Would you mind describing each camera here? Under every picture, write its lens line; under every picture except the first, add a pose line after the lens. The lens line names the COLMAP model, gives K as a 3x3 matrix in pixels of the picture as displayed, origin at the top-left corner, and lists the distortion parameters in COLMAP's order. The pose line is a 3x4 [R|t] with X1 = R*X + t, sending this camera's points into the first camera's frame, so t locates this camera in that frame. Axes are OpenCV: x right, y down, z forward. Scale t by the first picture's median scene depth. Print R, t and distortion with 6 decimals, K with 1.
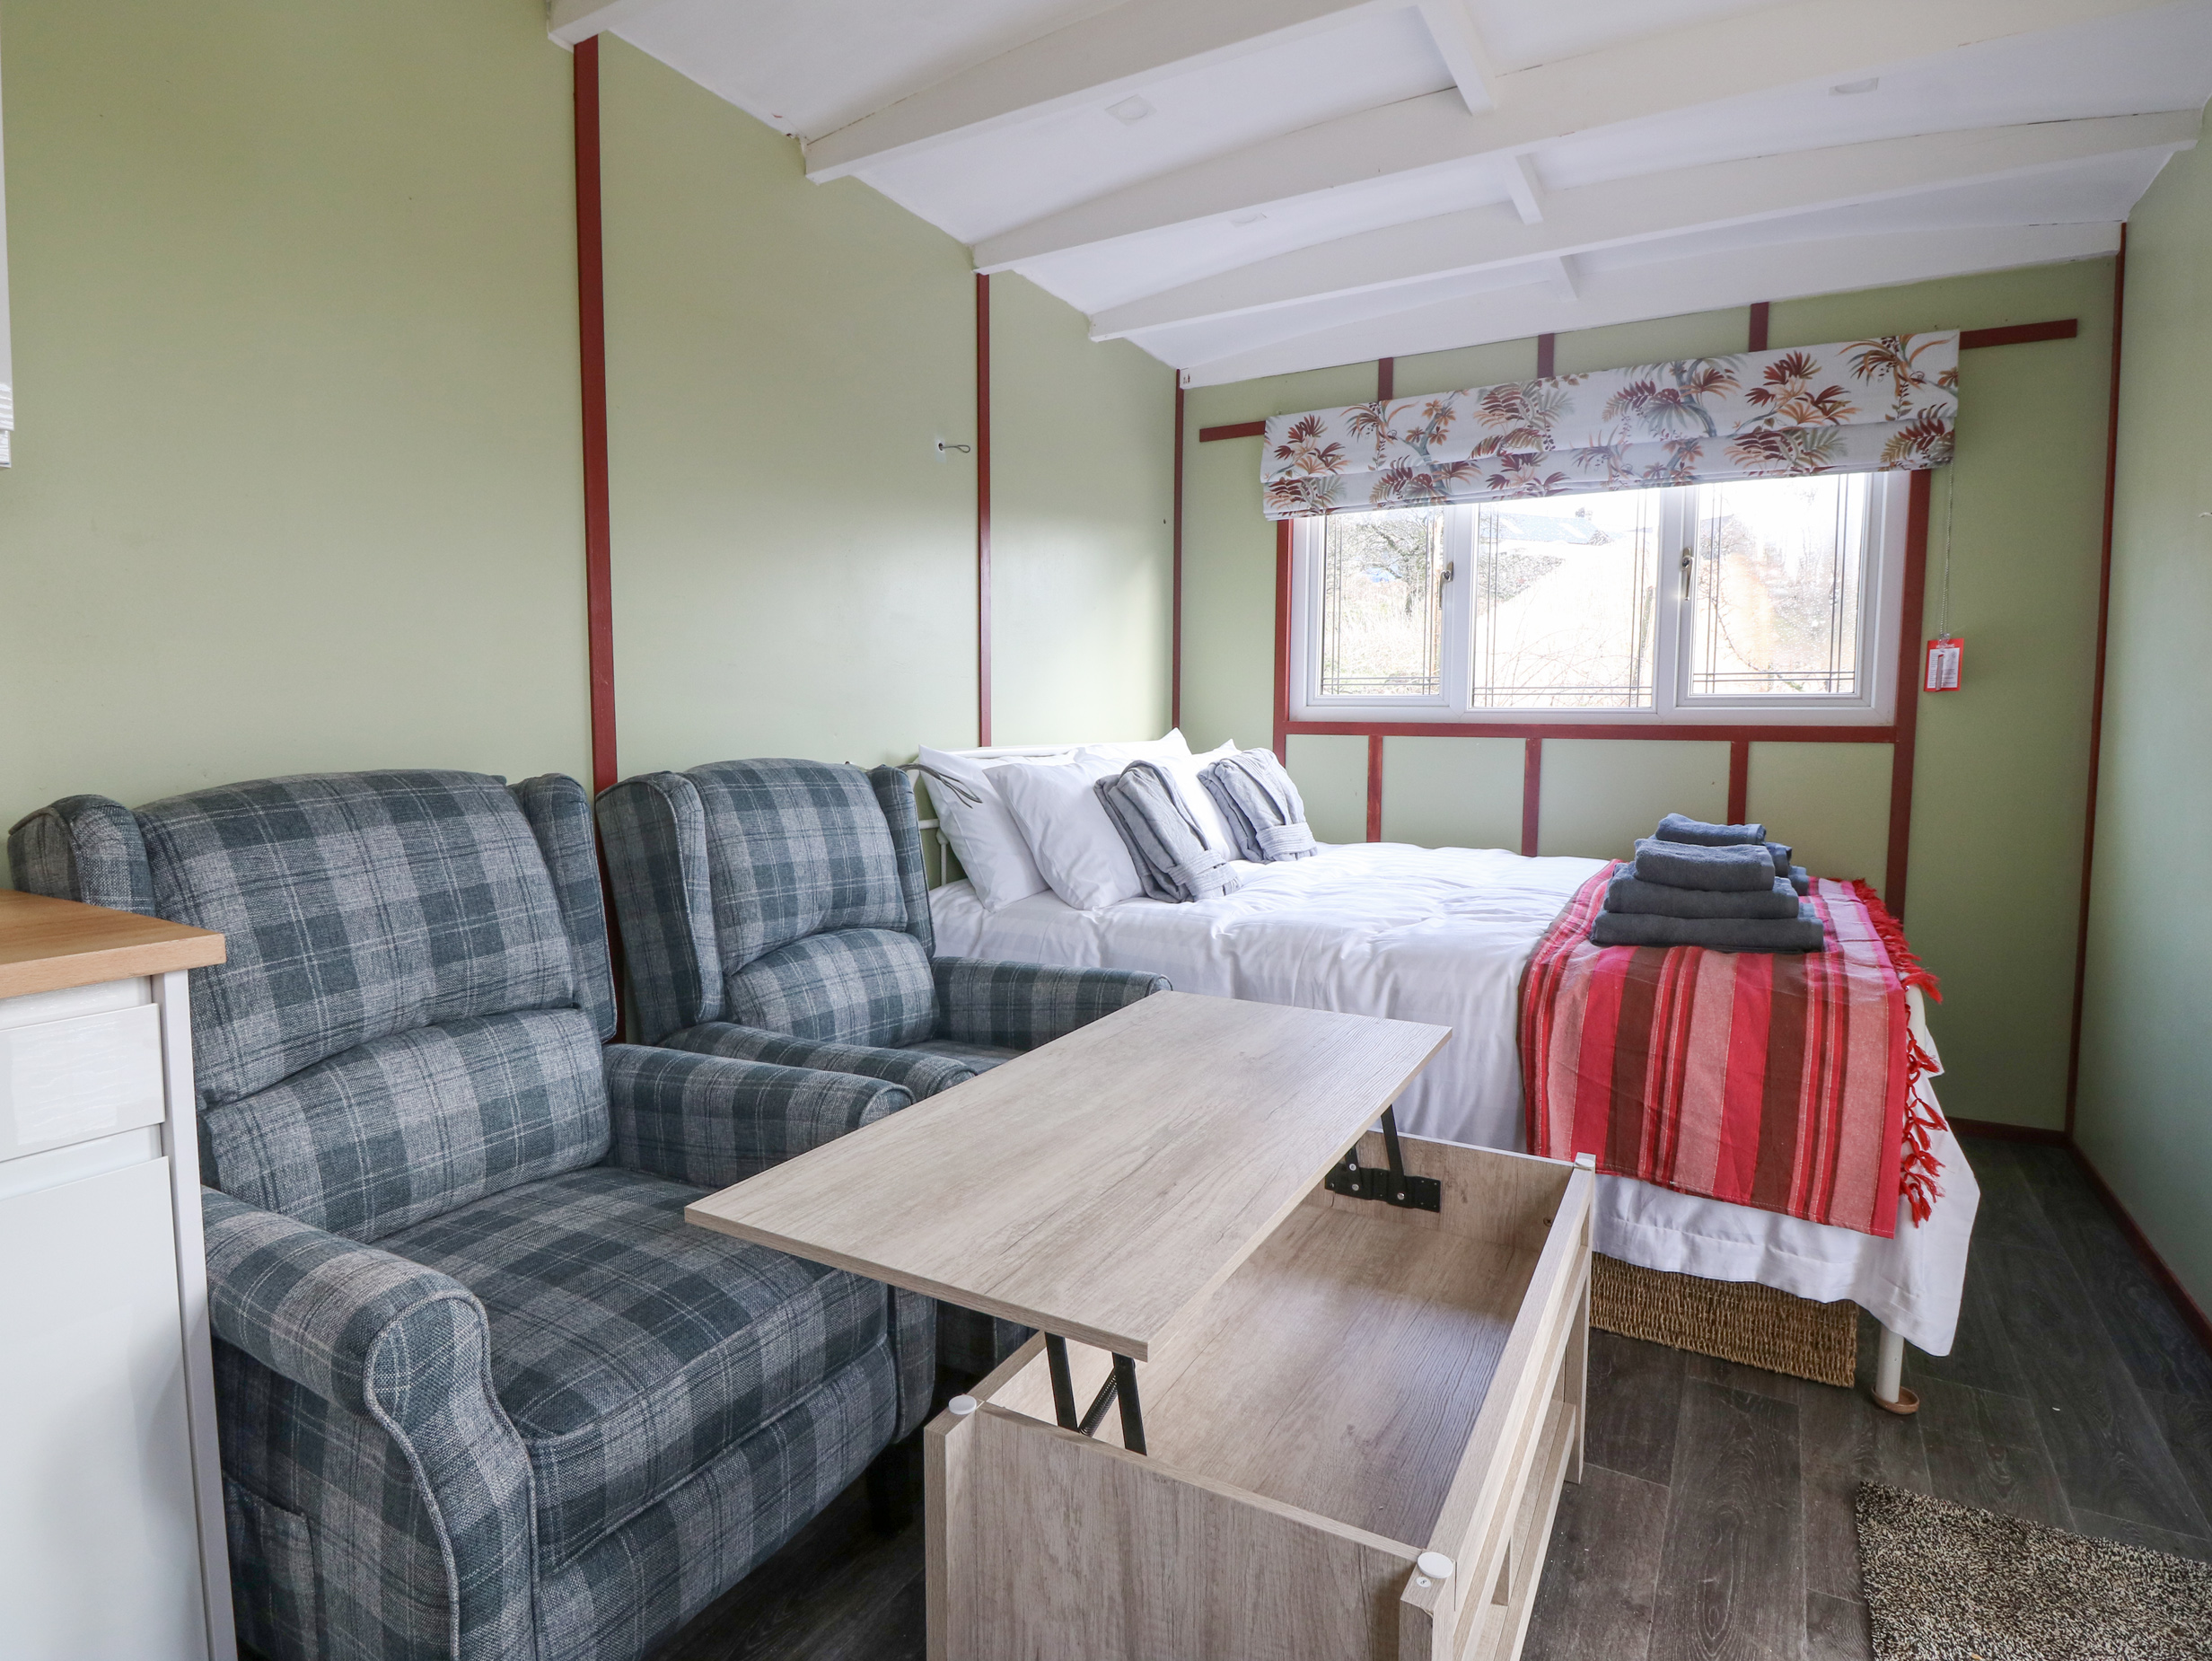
lens RADIAL K [[1147.7, 0, 1099.3], [0, 1147.7, 808.4], [0, 0, 1]] dist [-0.000441, -0.013067]
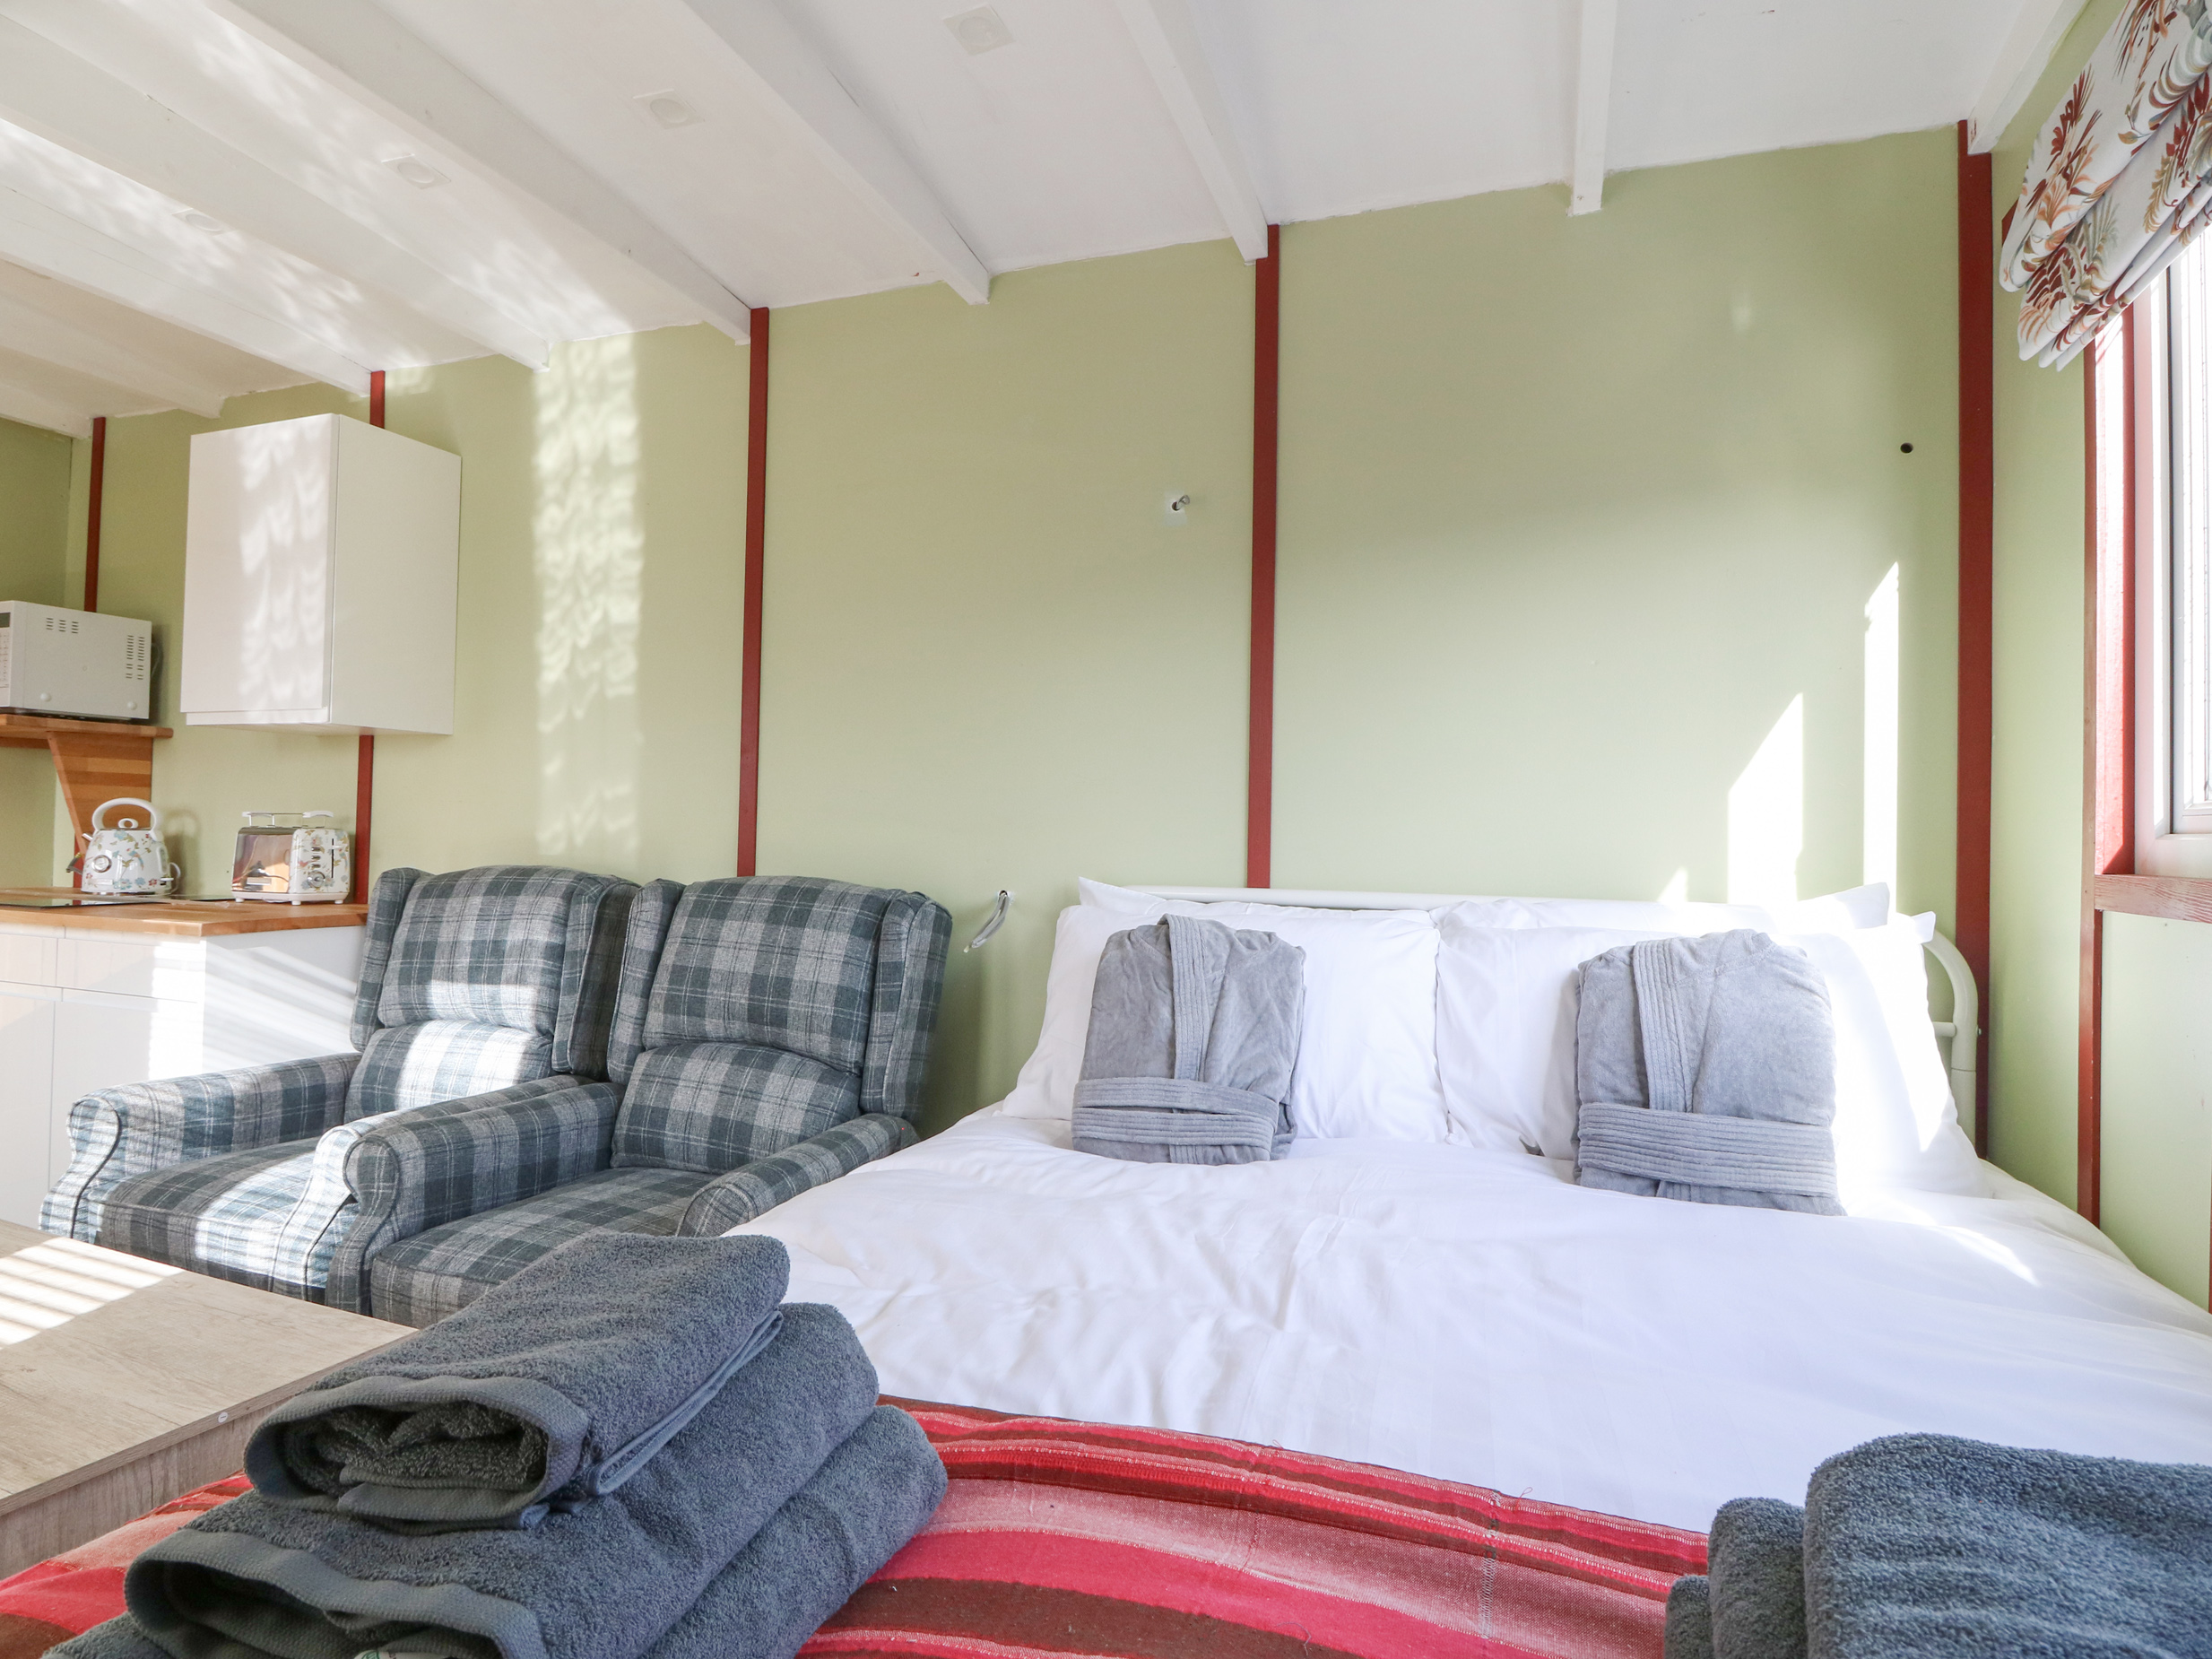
lens RADIAL K [[1147.7, 0, 1099.3], [0, 1147.7, 807.4], [0, 0, 1]] dist [-0.000441, -0.013067]
pose [[0.165562, -0.001471, -0.986198, 0.619083], [-0.081126, 0.996589, -0.015106, -0.084958], [0.982857, 0.082507, 0.164878, 0.811751]]
